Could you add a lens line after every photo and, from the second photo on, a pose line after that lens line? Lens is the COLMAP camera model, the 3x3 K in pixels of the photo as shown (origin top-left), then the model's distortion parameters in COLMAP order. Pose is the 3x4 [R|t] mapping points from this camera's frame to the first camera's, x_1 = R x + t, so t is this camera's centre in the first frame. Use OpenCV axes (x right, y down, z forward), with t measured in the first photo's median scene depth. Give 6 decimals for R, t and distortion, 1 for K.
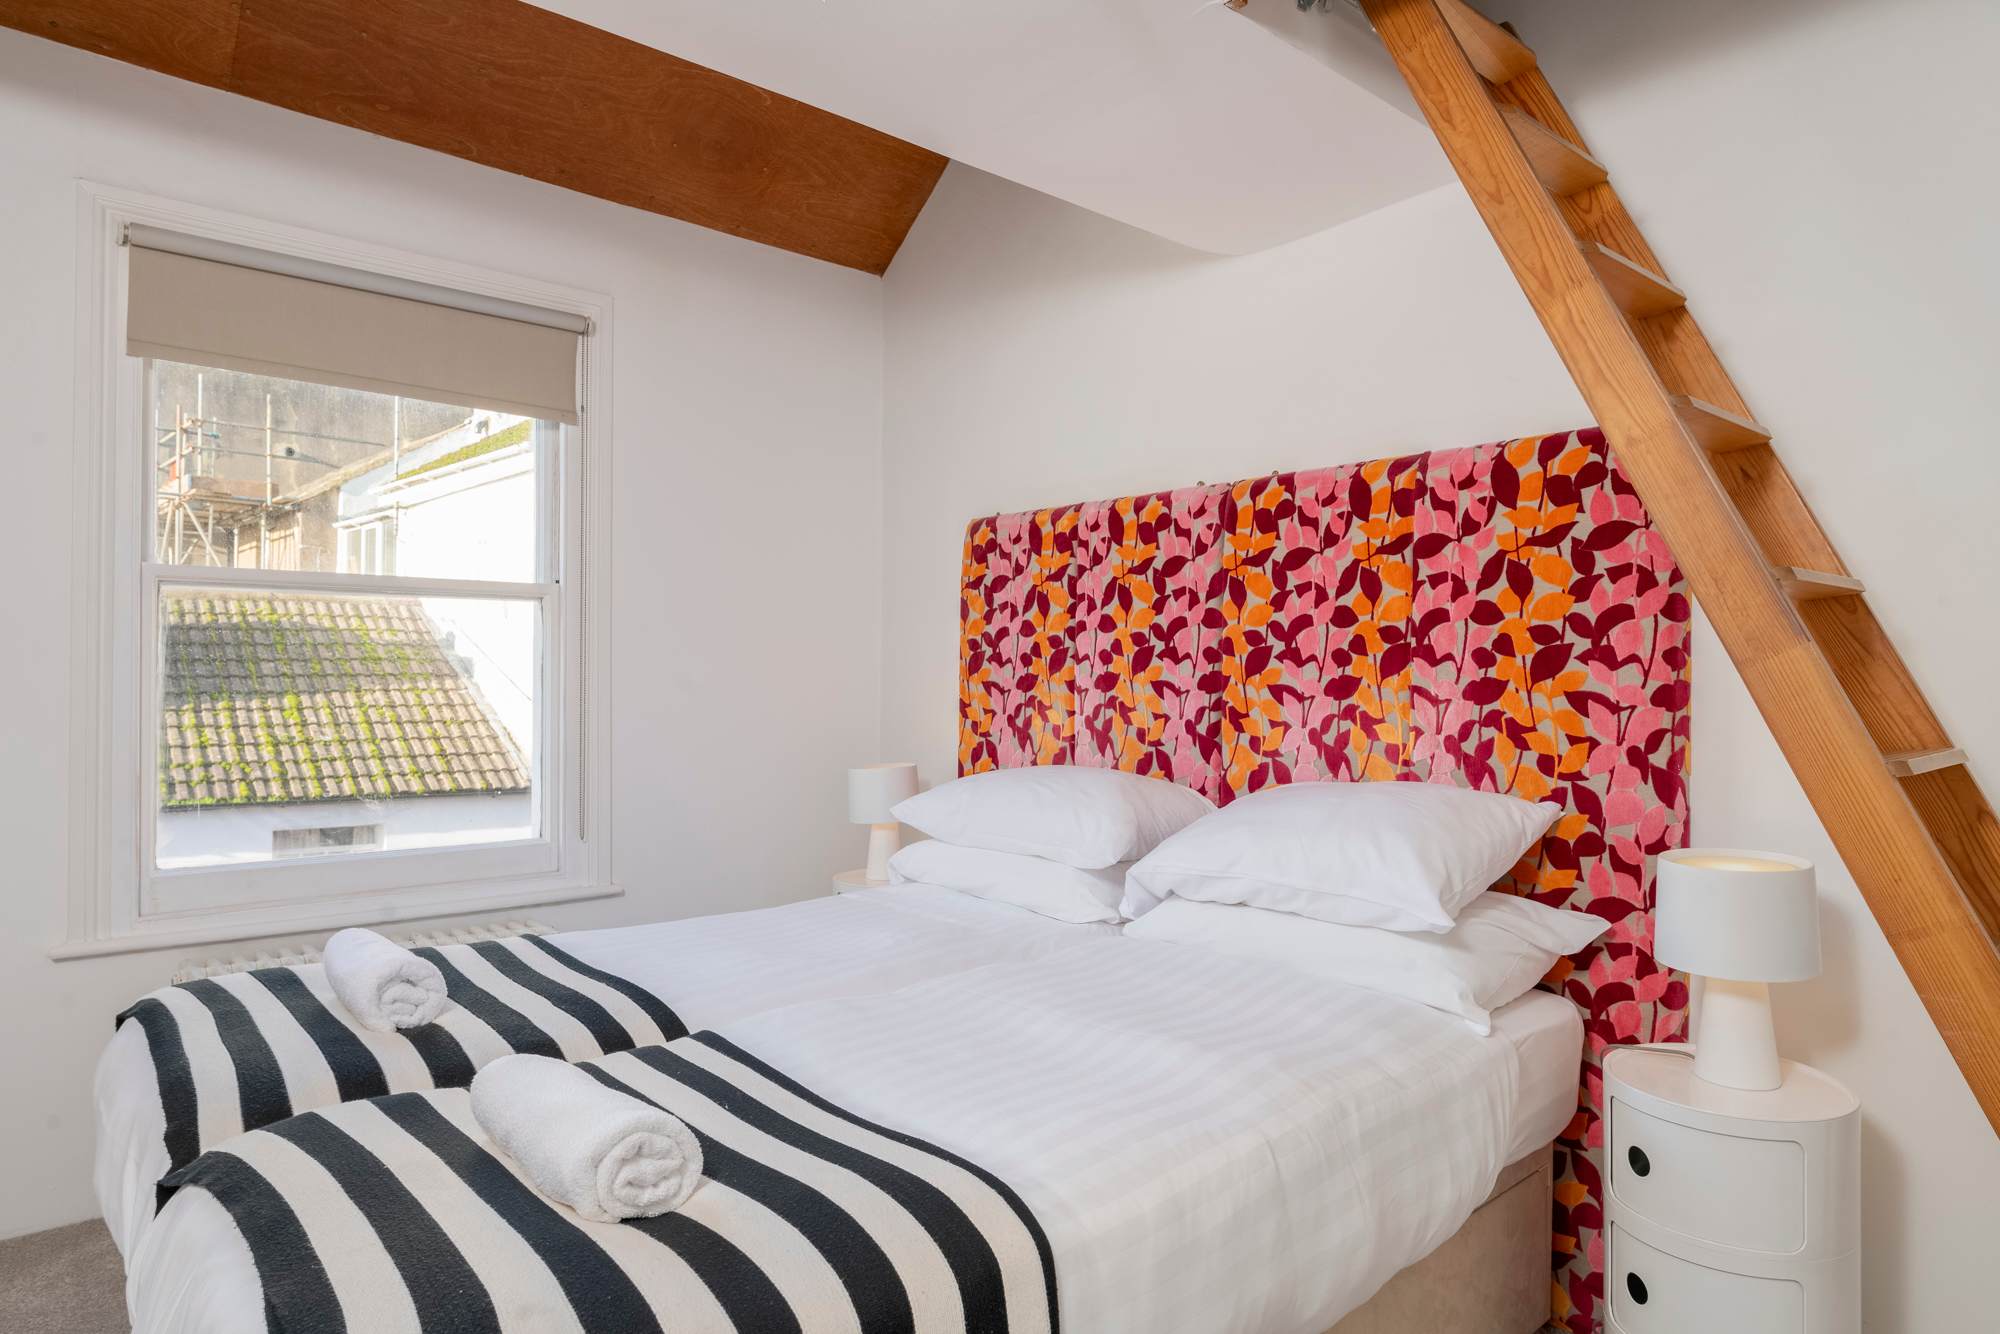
lens RADIAL K [[1191.4, 0, 1010.4], [0, 1191.4, 665.1], [0, 0, 1]] dist [0.000277, -0.001057]
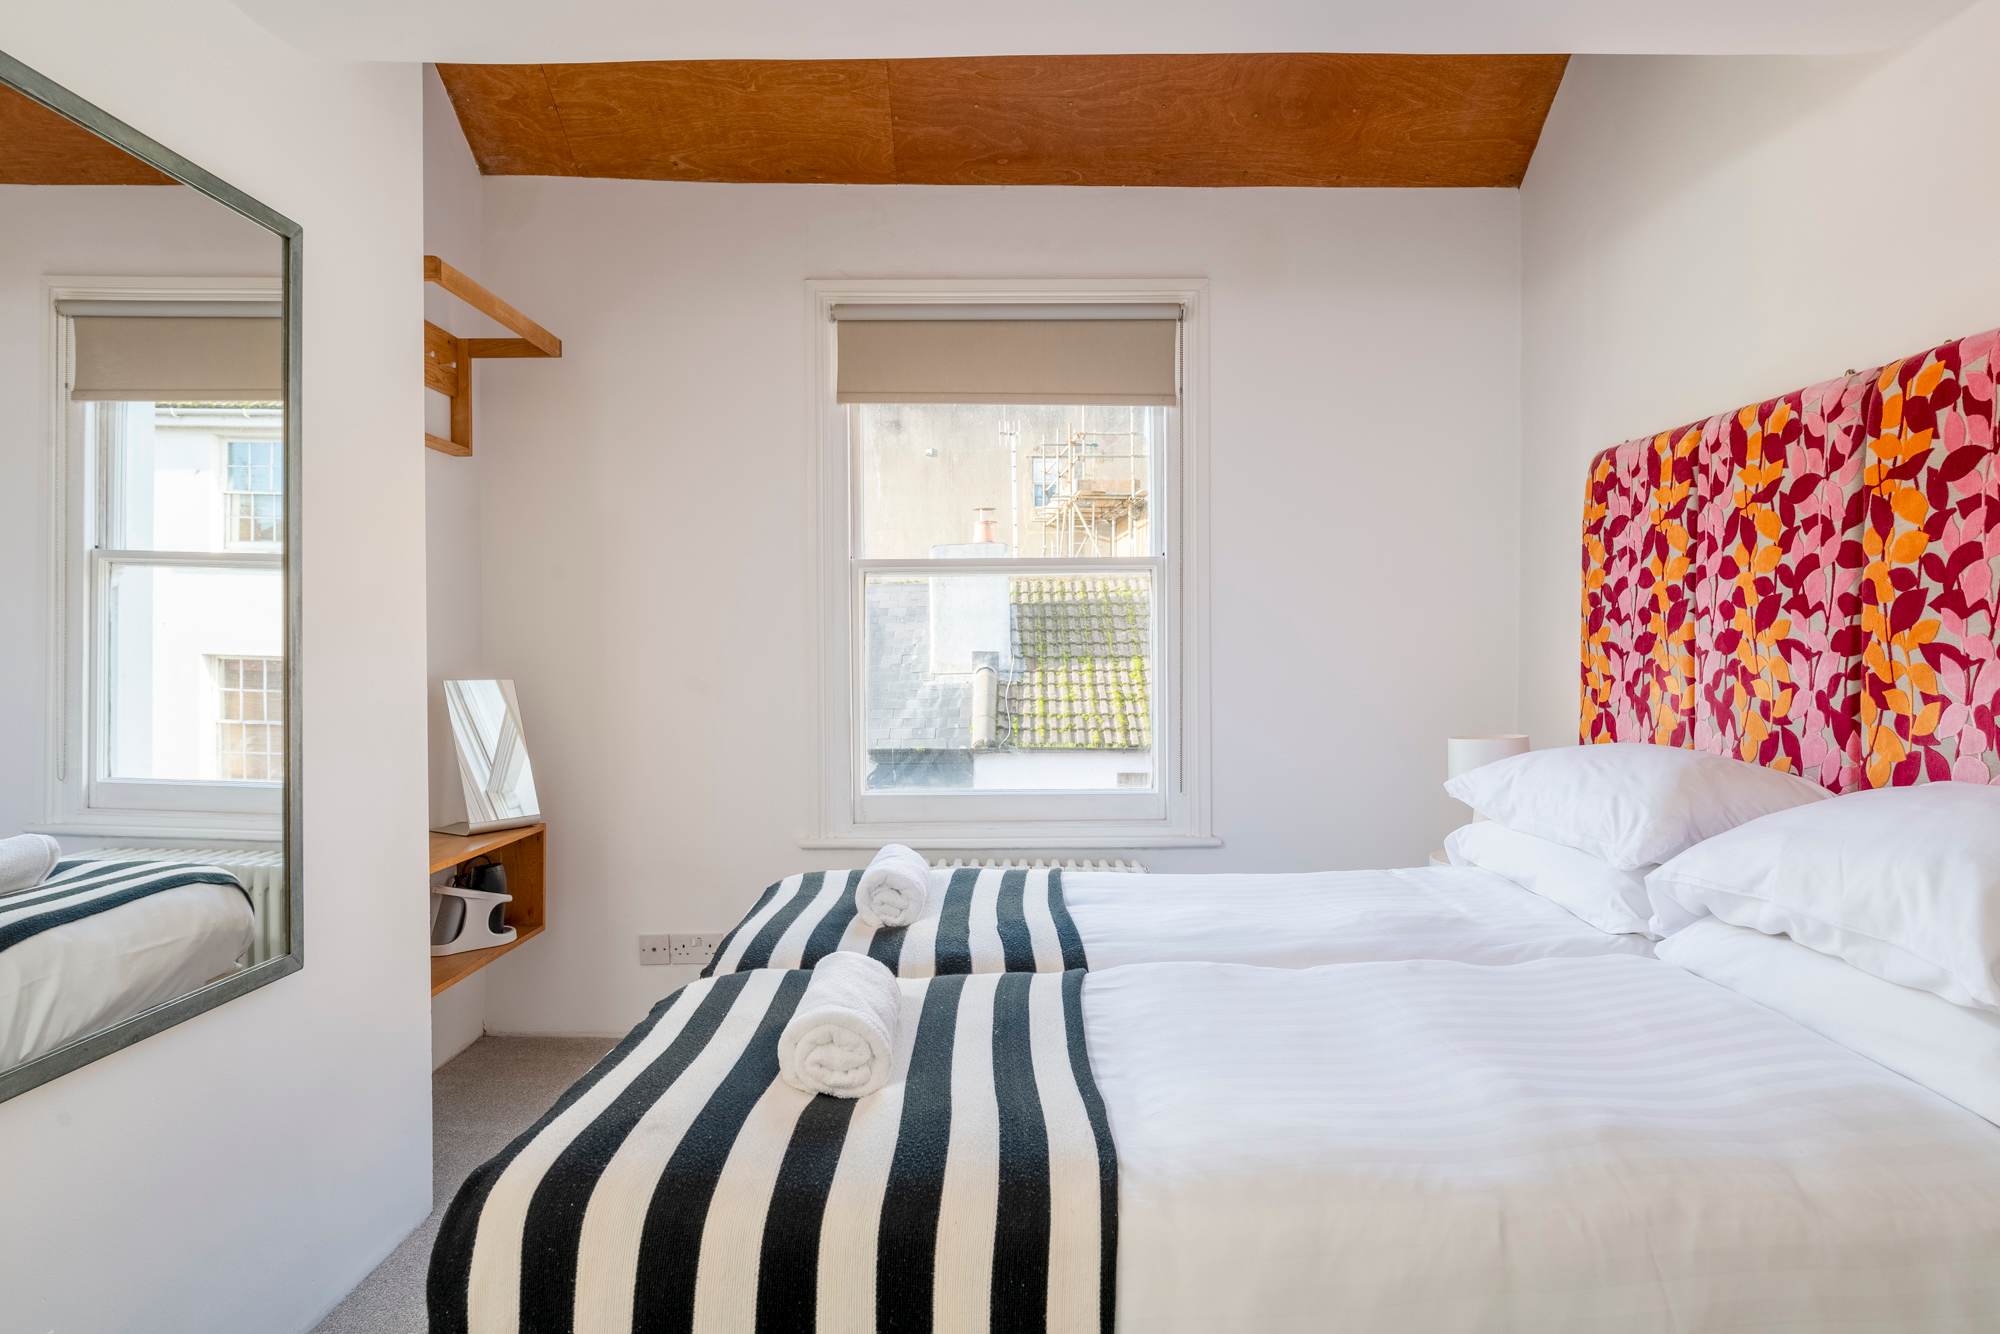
lens RADIAL K [[1191.4, 0, 1009.3], [0, 1191.4, 664.4], [0, 0, 1]] dist [0.000277, -0.001057]
pose [[0.757201, 0.003273, -0.653174, 0.228506], [0.015972, 0.999596, 0.023525, 0.002903], [0.652987, -0.028245, 0.756843, 0.085574]]
